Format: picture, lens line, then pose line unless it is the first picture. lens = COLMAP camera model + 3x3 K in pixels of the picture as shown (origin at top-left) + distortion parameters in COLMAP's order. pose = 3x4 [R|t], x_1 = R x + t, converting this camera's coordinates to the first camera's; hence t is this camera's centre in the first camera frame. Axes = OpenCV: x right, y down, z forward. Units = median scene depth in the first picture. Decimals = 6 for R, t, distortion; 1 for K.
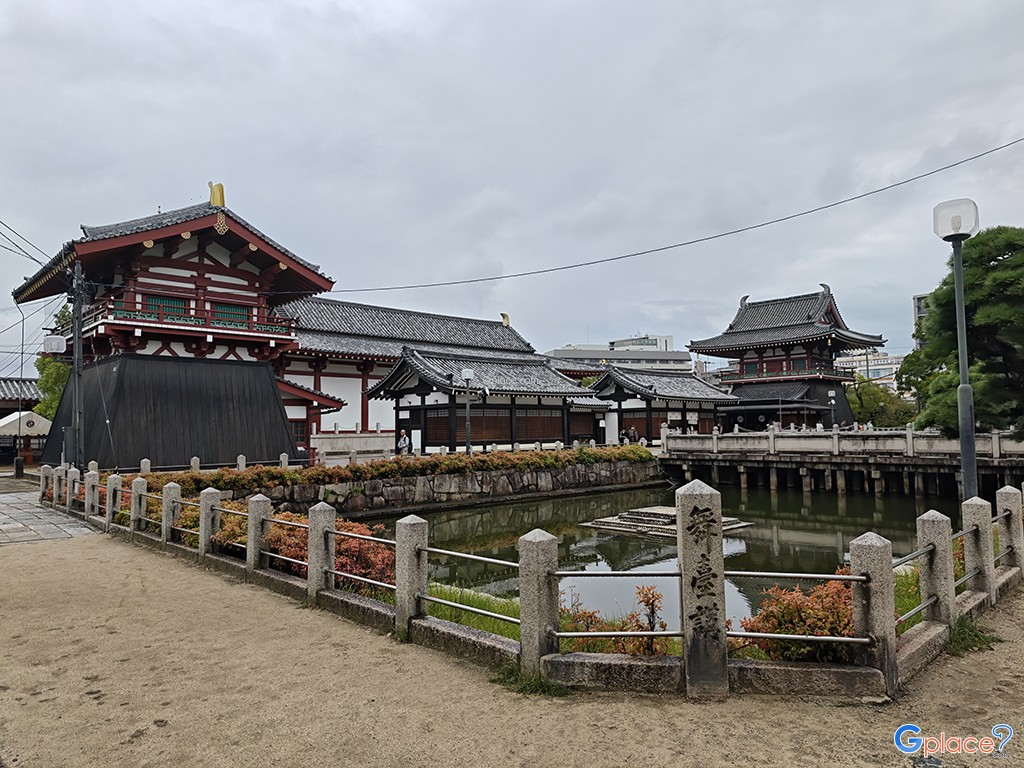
lens RADIAL K [[700.6, 0, 512.4], [0, 700.6, 373.5], [0, 0, 1]] dist [-0.039481, -0.003839]
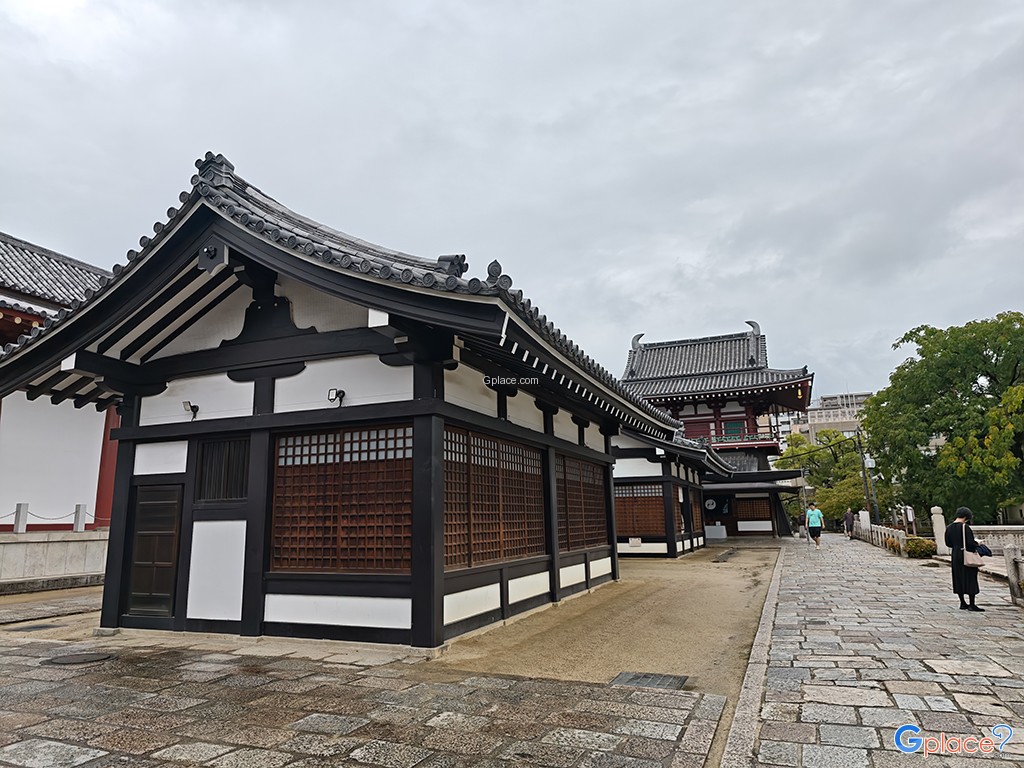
lens RADIAL K [[700.6, 0, 512.4], [0, 700.6, 373.5], [0, 0, 1]] dist [-0.039481, -0.003839]
pose [[0.907622, 0.080478, 0.412001, -0.145333], [-0.024623, 0.989968, -0.139131, 0.060114], [-0.419065, 0.116133, 0.900498, 0.725865]]
